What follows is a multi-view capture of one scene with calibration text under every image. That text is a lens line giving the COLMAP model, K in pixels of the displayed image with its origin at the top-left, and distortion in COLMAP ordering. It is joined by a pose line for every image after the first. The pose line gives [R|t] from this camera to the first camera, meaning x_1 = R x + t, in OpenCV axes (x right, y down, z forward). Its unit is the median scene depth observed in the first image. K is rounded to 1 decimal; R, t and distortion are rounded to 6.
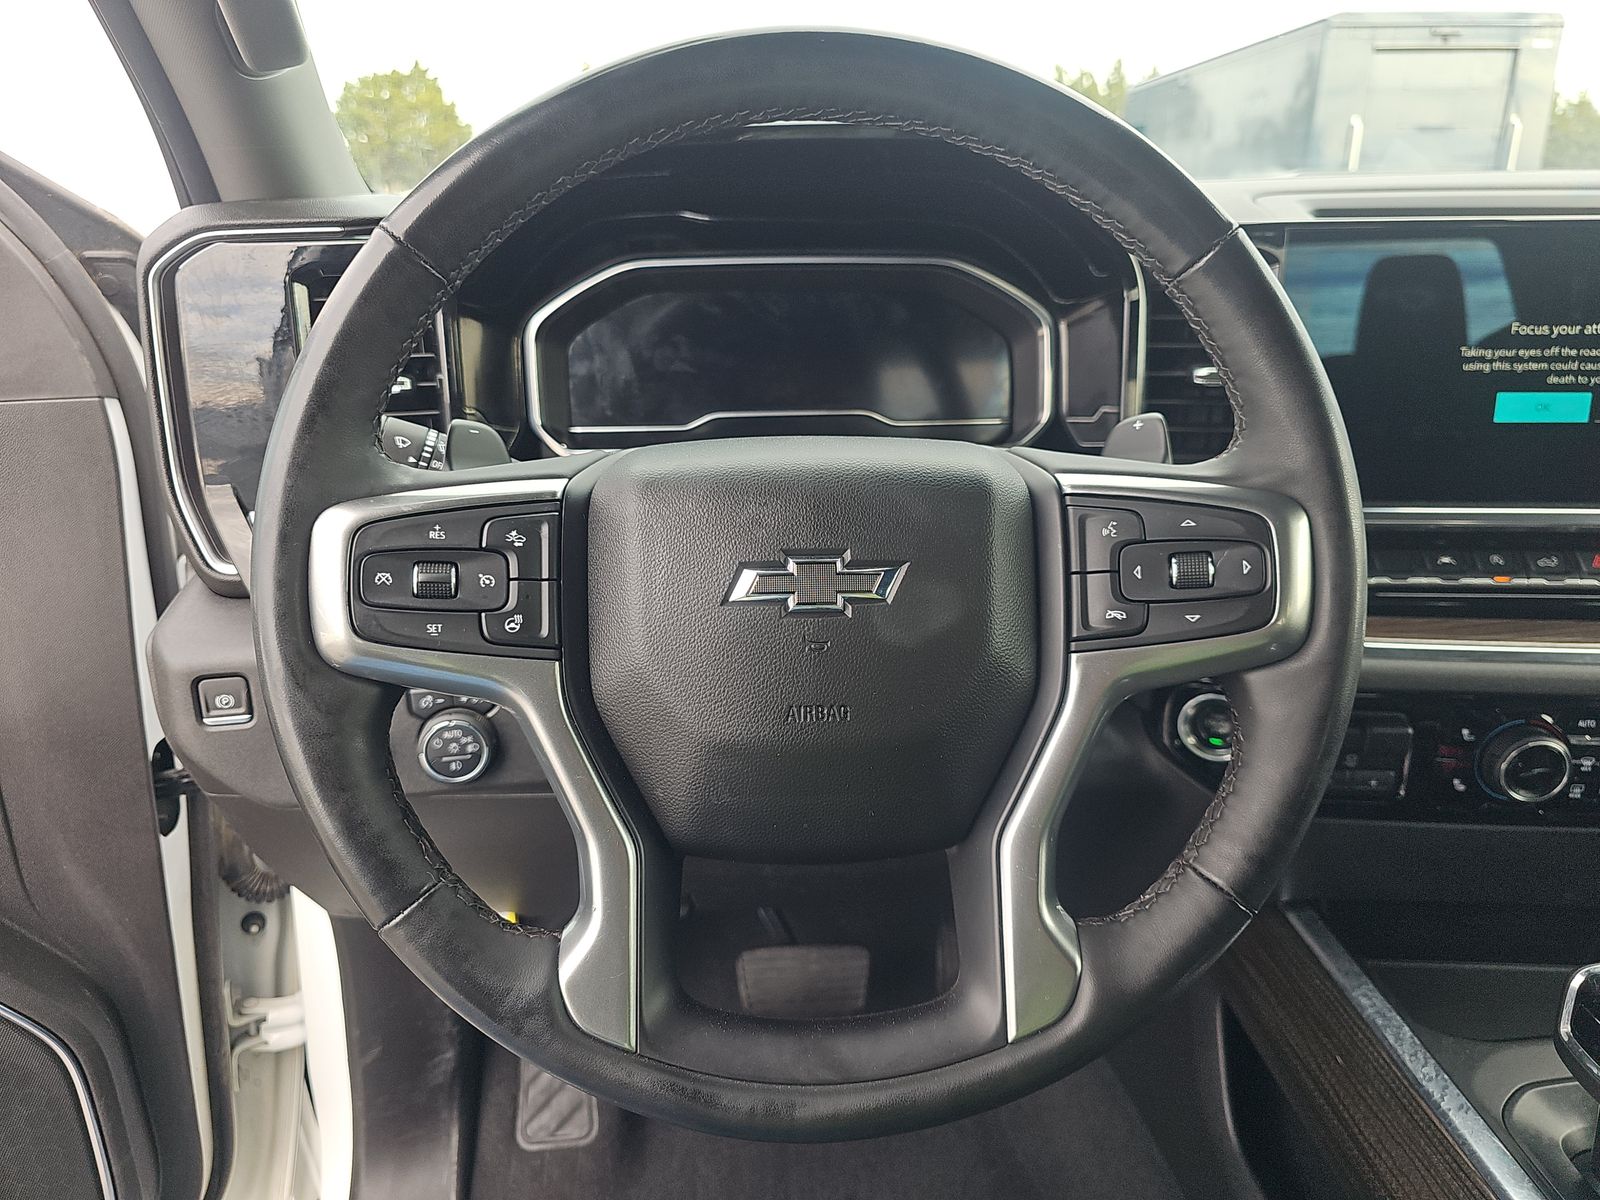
lens RADIAL K [[1045.7, 0, 800.0], [0, 1045.7, 600.0], [0, 0, 1]] dist [0.025834, -0.025949]
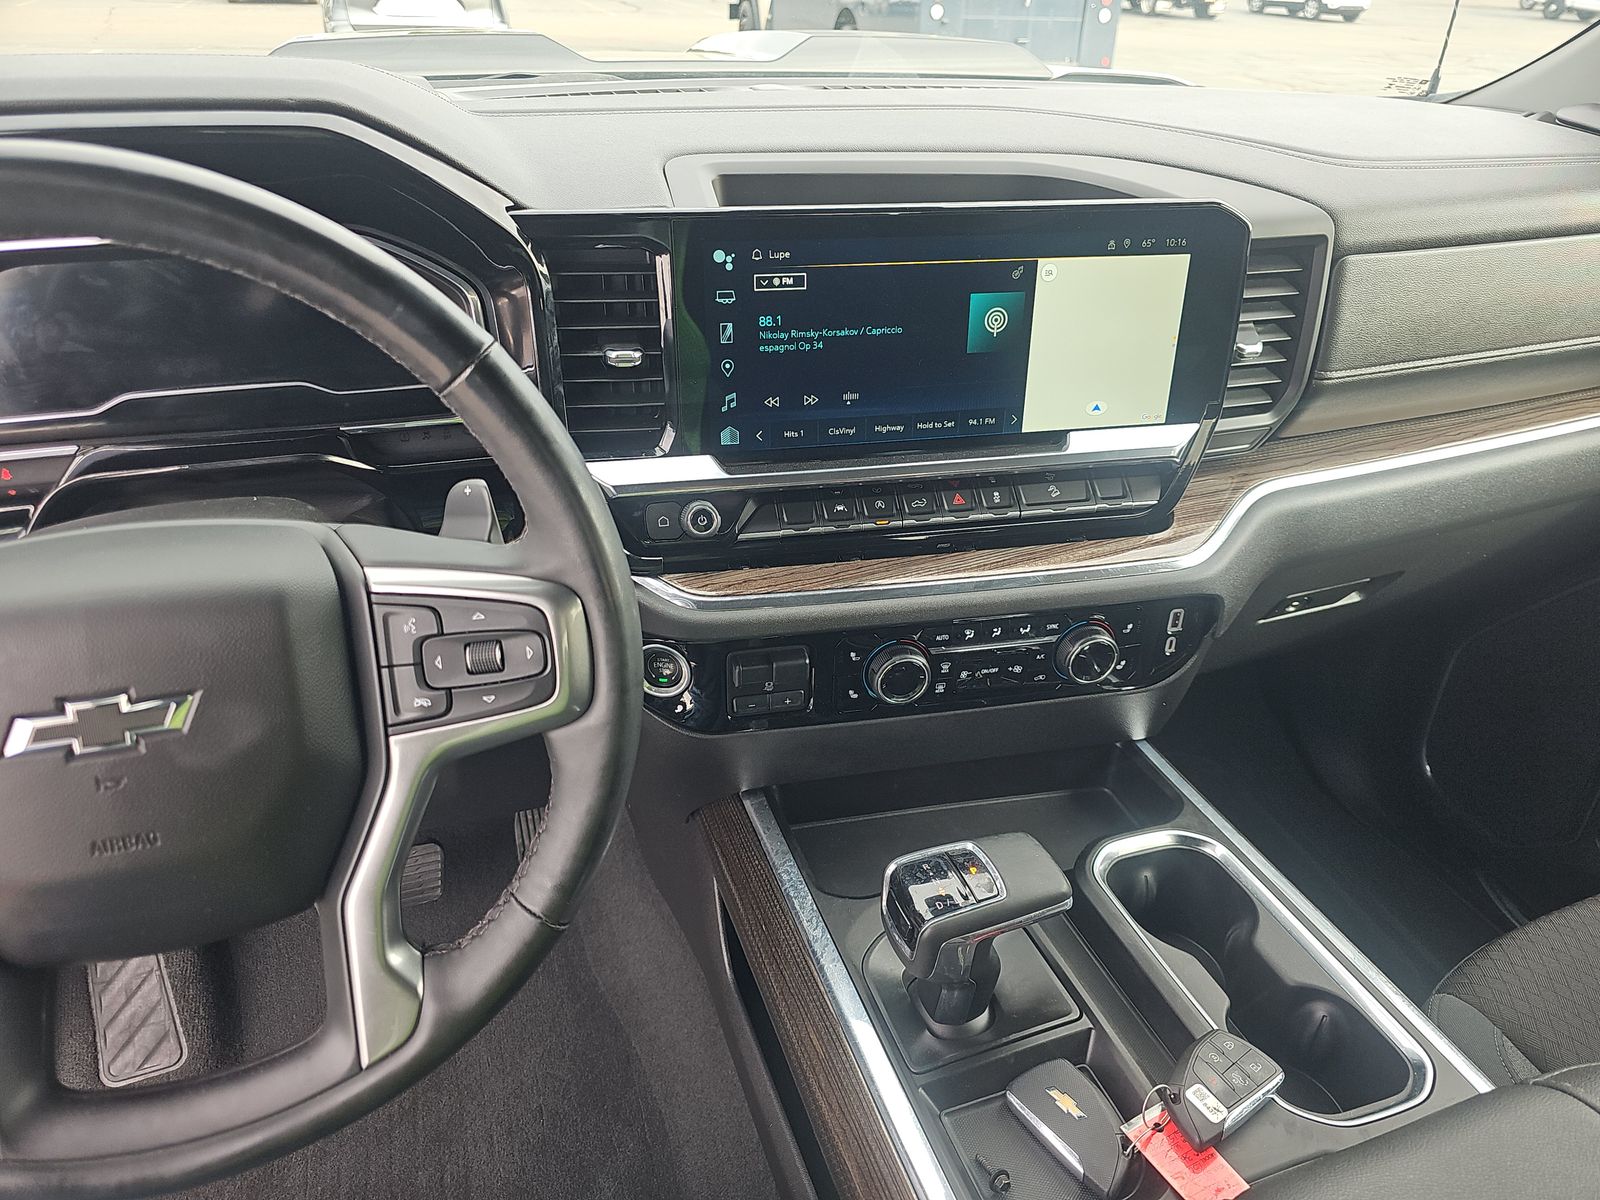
lens RADIAL K [[1045.7, 0, 800.0], [0, 1045.7, 600.0], [0, 0, 1]] dist [0.025834, -0.025949]
pose [[0.954751, -0.118109, 0.272947, 0.387414], [0.058017, 0.974096, 0.218568, -0.310024], [-0.291692, -0.192842, 0.936871, -0.148144]]
